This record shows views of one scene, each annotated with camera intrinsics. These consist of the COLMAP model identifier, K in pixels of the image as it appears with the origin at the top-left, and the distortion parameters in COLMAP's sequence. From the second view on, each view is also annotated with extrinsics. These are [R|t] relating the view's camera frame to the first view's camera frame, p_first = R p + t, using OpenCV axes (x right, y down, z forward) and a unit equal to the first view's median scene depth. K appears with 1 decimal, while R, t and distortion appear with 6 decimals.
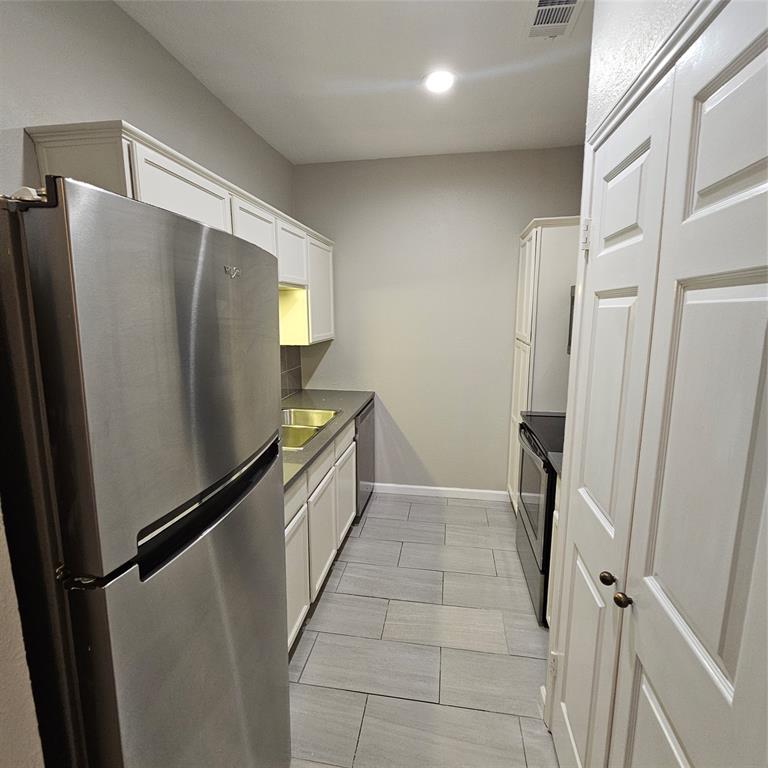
lens RADIAL K [[421.4, 0, 377.4], [0, 421.4, 384.2], [0, 0, 1]] dist [-0.003625, 0.001182]
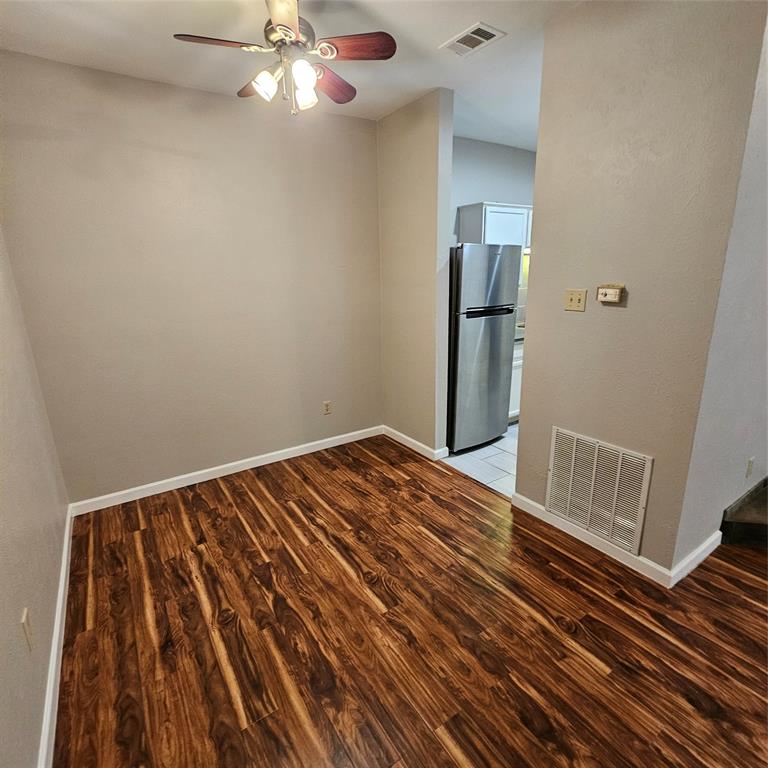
lens RADIAL K [[421.4, 0, 378.1], [0, 421.4, 384.5], [0, 0, 1]] dist [-0.003625, 0.001182]
pose [[0.687828, 0.179230, -0.703398, 0.827454], [-0.100882, 0.983236, 0.151886, 0.199400], [0.718829, -0.033511, 0.694379, -1.134645]]
